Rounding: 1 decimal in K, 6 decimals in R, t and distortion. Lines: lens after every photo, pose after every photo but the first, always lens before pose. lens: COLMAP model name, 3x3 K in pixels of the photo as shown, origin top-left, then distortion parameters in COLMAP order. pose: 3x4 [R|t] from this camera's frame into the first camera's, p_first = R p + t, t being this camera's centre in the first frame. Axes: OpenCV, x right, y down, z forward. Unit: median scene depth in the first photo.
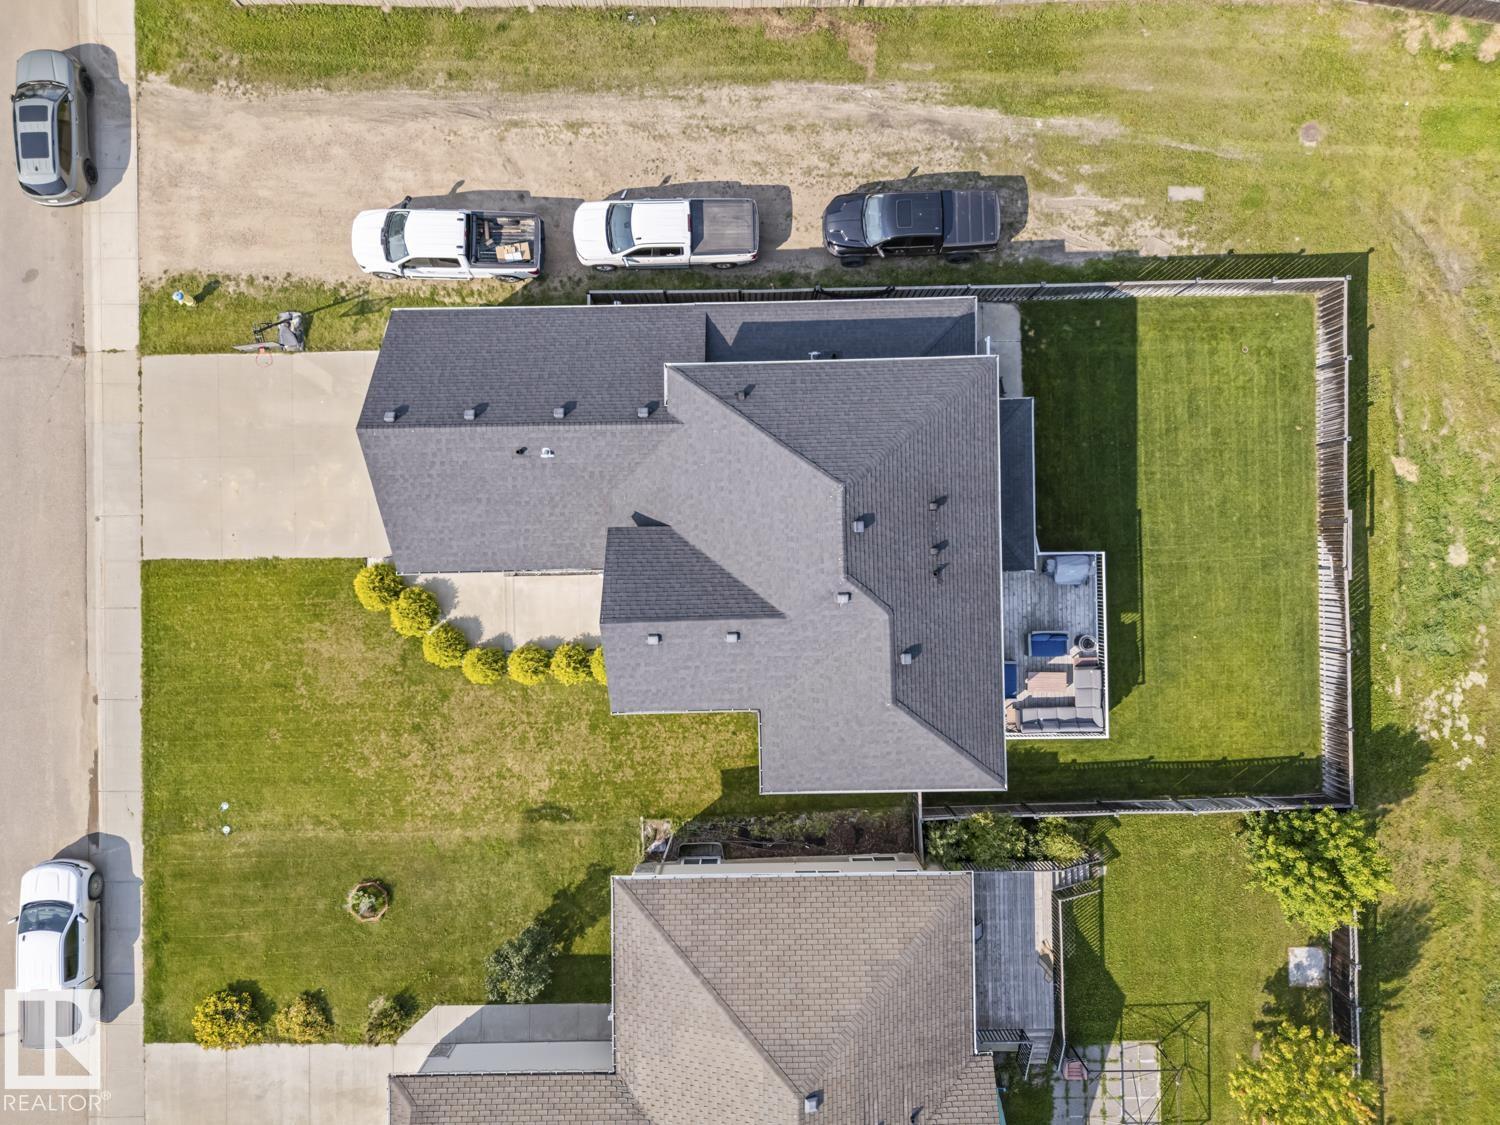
lens RADIAL K [[1094.6, 0, 743.7], [0, 1094.6, 565.3], [0, 0, 1]] dist [0.085579, -0.088485]
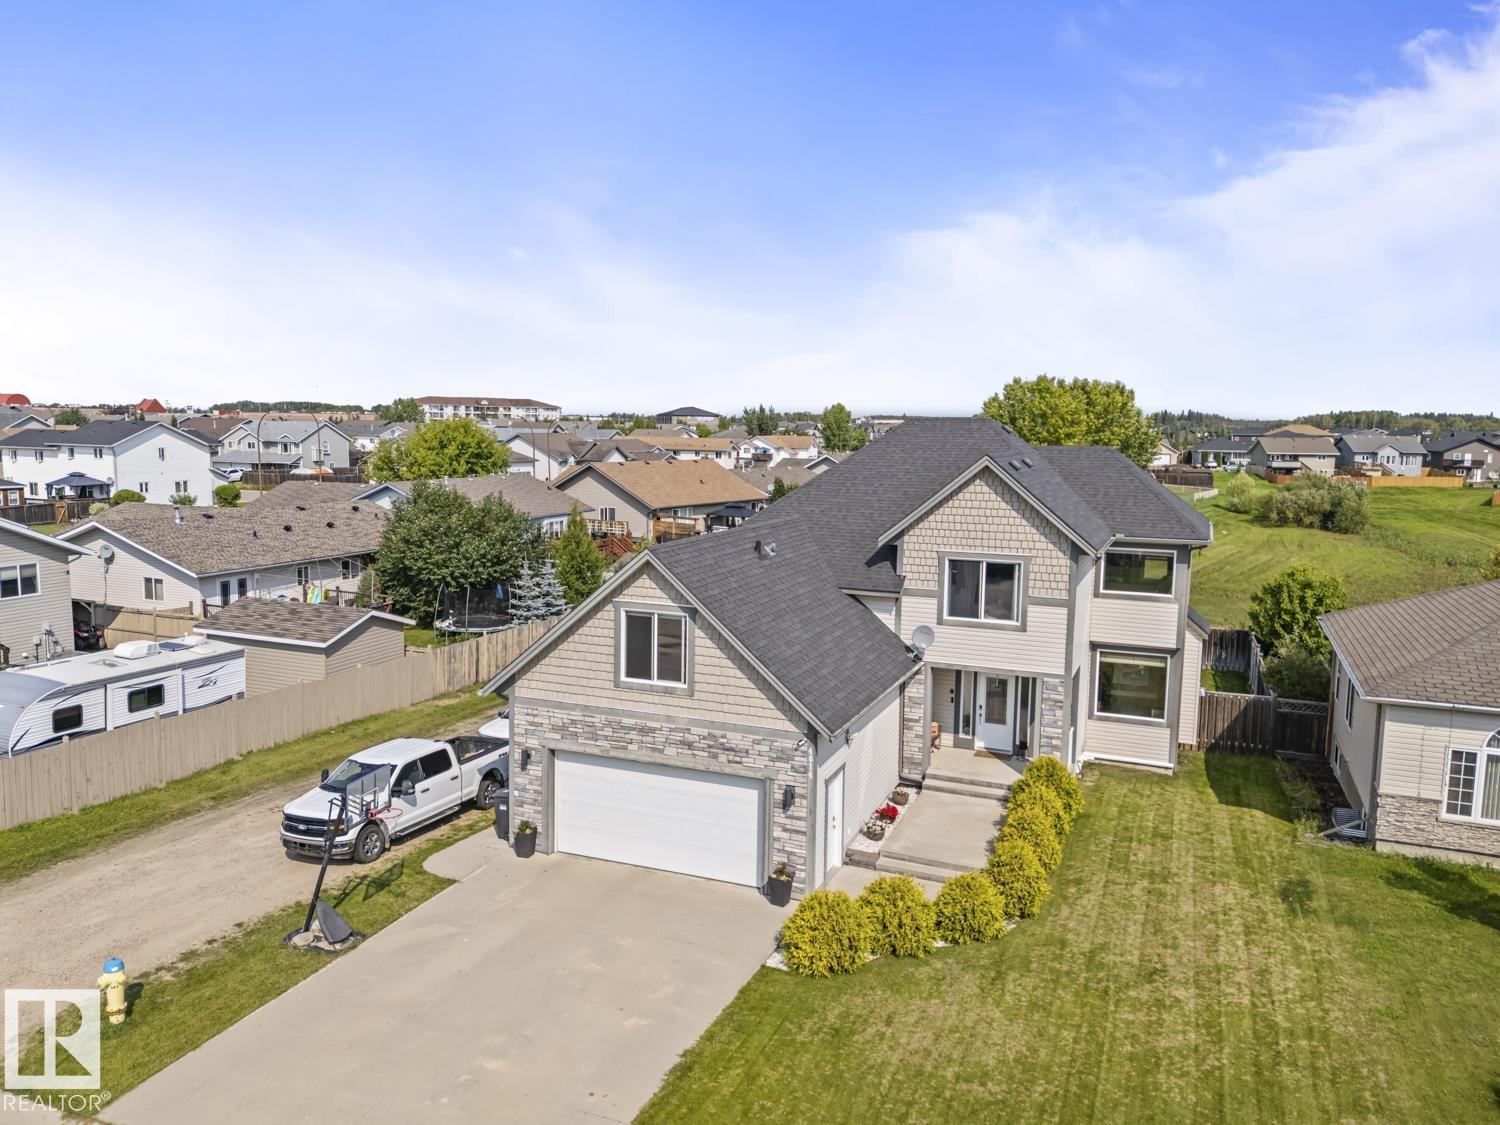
lens RADIAL K [[1094.6, 0, 743.7], [0, 1094.6, 565.3], [0, 0, 1]] dist [0.085579, -0.088485]
pose [[0.399001, -0.107284, 0.910653, -0.795196], [0.916835, 0.062468, -0.394350, 0.176648], [-0.014579, 0.992264, 0.123286, 0.750749]]
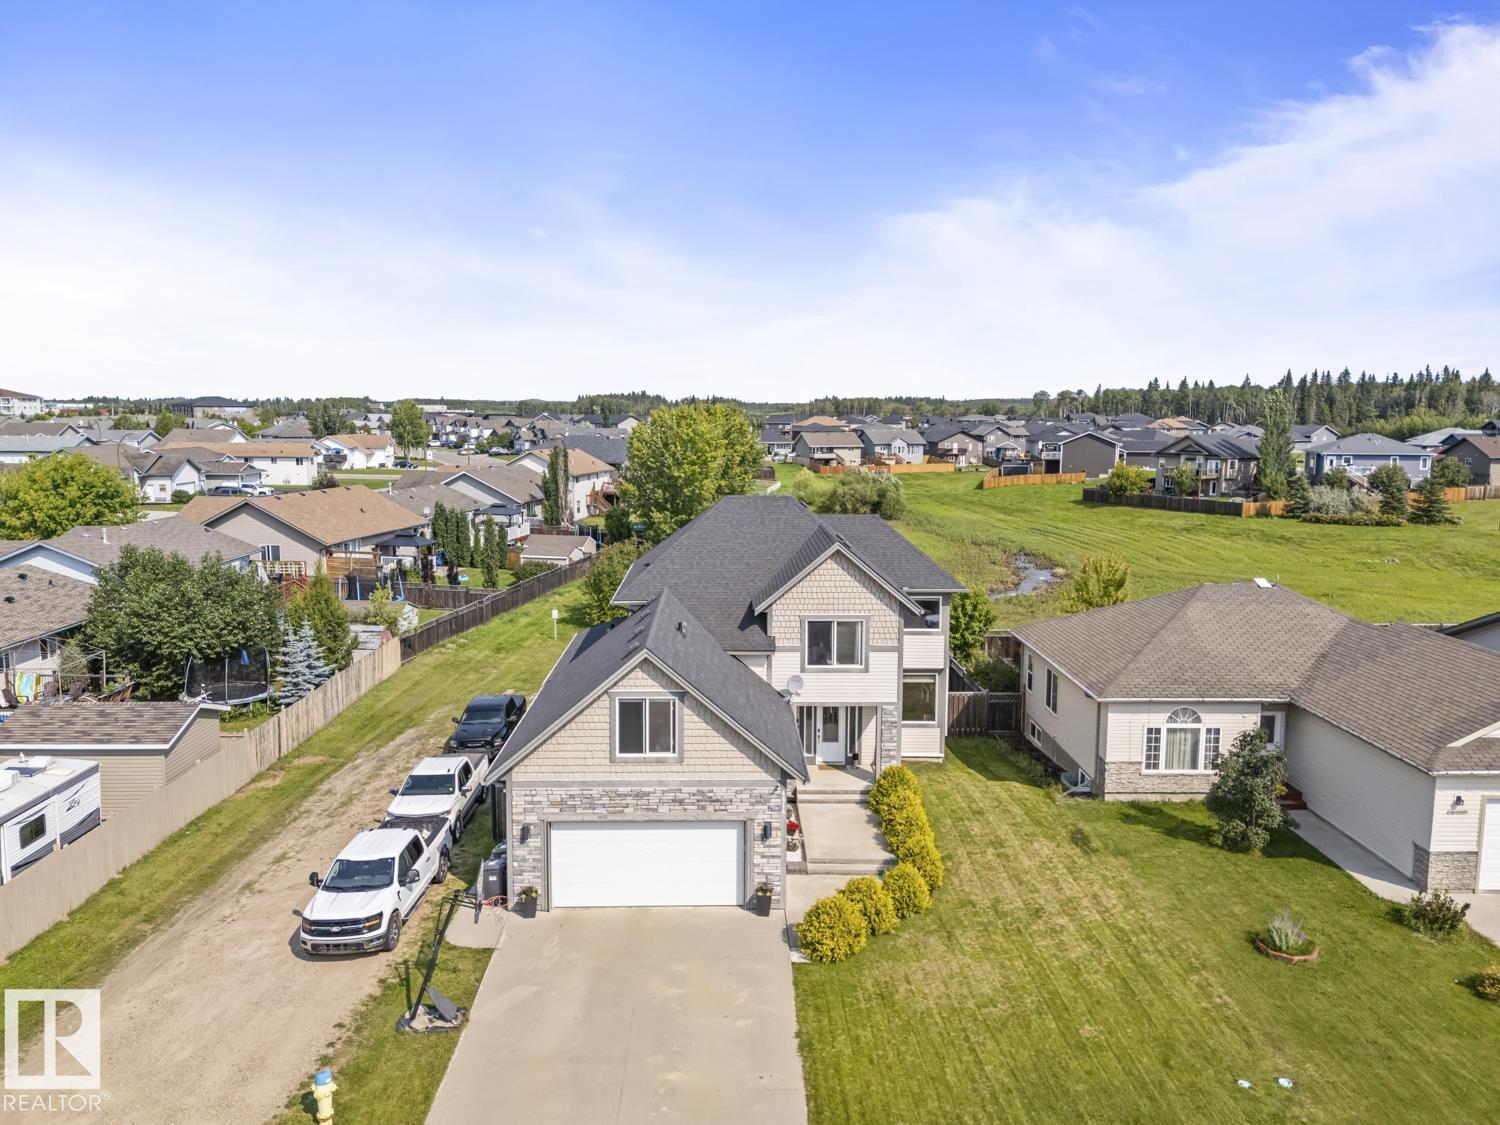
lens RADIAL K [[1094.6, 0, 743.7], [0, 1094.6, 565.3], [0, 0, 1]] dist [0.085579, -0.088485]
pose [[0.000265, -0.135168, 0.990823, -0.986004], [0.999999, 0.001556, -0.000055, -0.037200], [-0.001534, 0.990821, 0.135169, 0.663782]]
